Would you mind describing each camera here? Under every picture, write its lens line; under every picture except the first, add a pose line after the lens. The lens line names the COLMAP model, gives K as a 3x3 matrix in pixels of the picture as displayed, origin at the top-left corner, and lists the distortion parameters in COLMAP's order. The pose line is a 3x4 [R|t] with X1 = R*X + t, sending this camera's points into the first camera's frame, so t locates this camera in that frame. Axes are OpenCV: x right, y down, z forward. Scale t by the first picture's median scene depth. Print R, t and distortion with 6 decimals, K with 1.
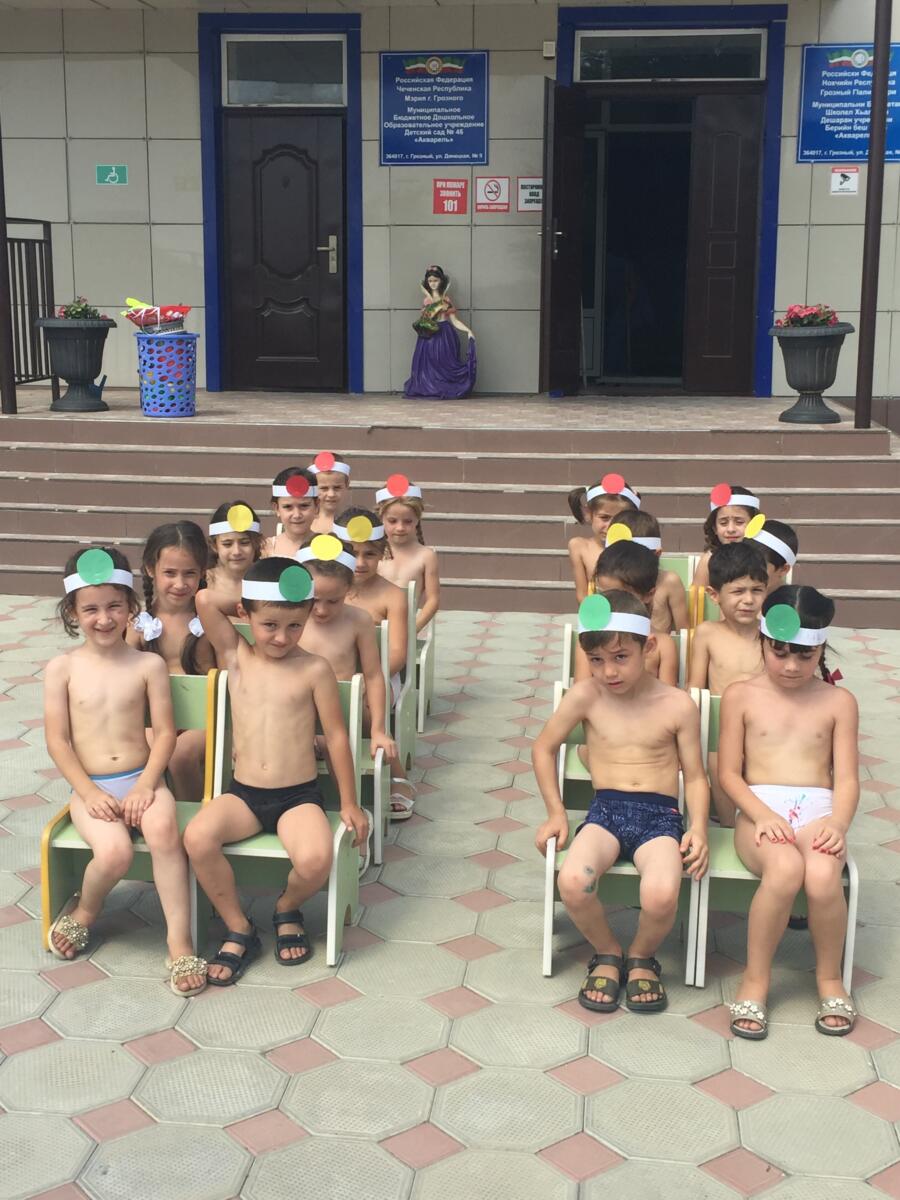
lens RADIAL K [[1548.0, 0, 459.2], [0, 1548.0, 580.3], [0, 0, 1]] dist [0.060086, 0.000000]
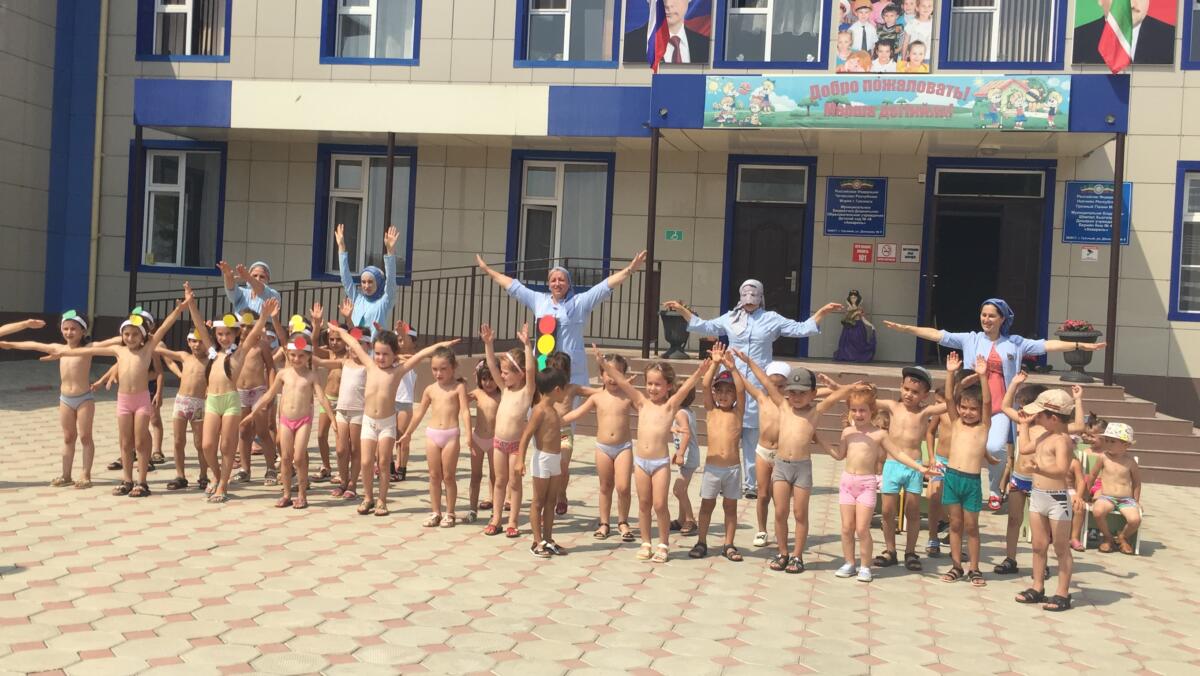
lens RADIAL K [[1238.4, 0, 582.7], [0, 1238.4, 338.9], [0, 0, 1]] dist [0.039831, 0.000000]
pose [[0.993026, 0.043684, -0.109508, -0.169874], [-0.059366, 0.987751, -0.144307, 0.082646], [0.101862, 0.149802, 0.983455, -0.454024]]
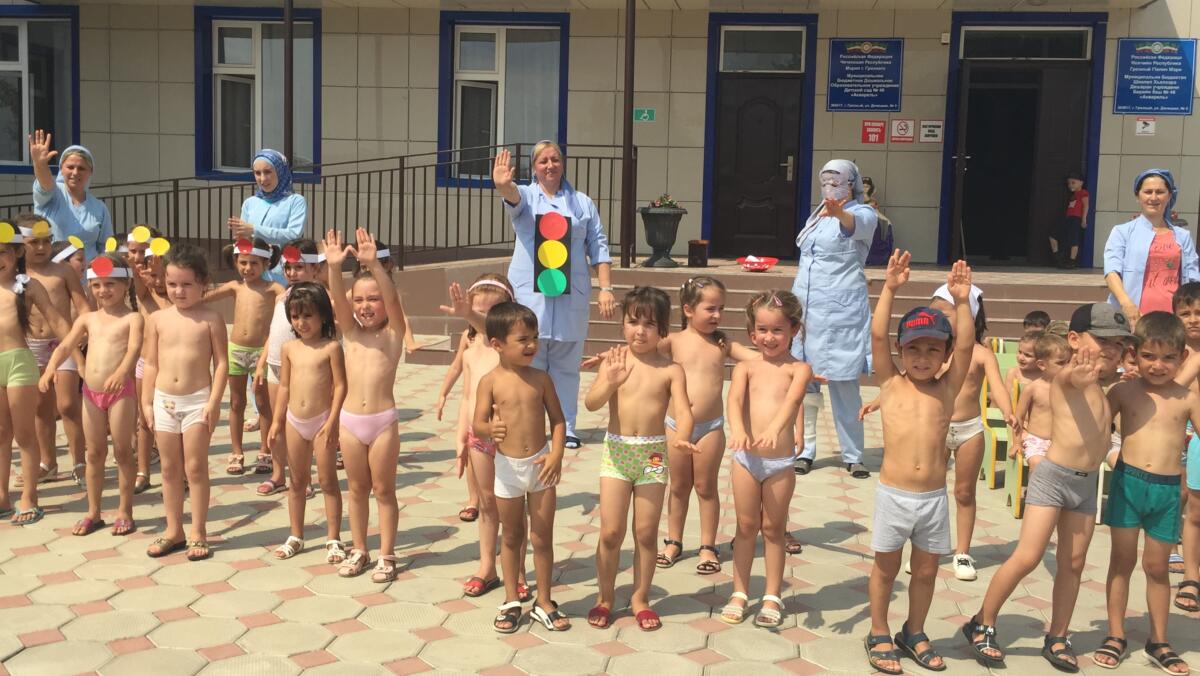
lens RADIAL K [[1238.4, 0, 587.9], [0, 1238.4, 332.0], [0, 0, 1]] dist [0.039831, 0.000000]
pose [[0.999408, 0.021710, -0.026690, -0.249325], [-0.023577, 0.997143, -0.071757, 0.039969], [0.025056, 0.072344, 0.997065, -0.196509]]
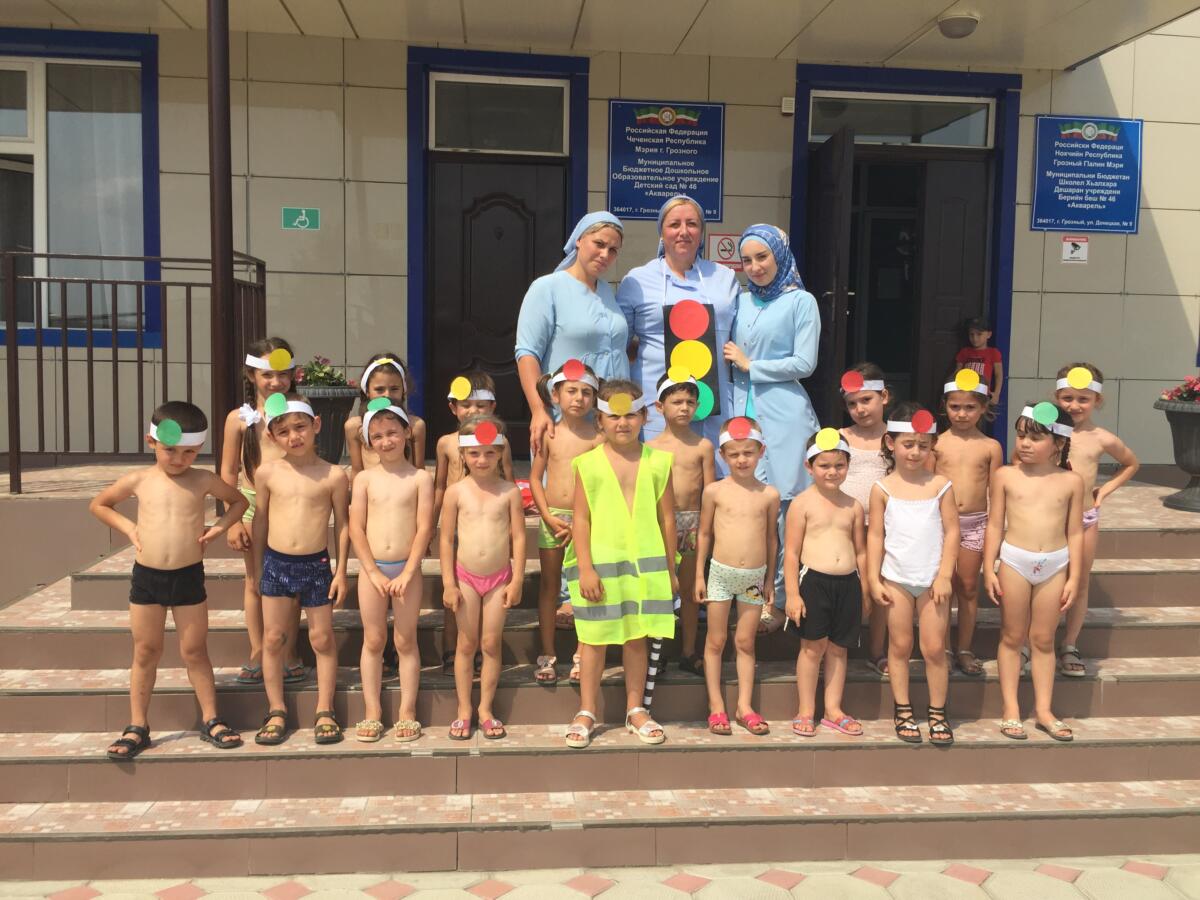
lens RADIAL K [[1033.0, 0, 602.3], [0, 1033.0, 446.8], [0, 0, 1]] dist [0.069016, -0.087307]
pose [[0.977698, -0.006166, 0.209923, -0.186978], [0.024656, 0.996026, -0.085577, -0.079361], [-0.208562, 0.088844, 0.973965, 0.415833]]
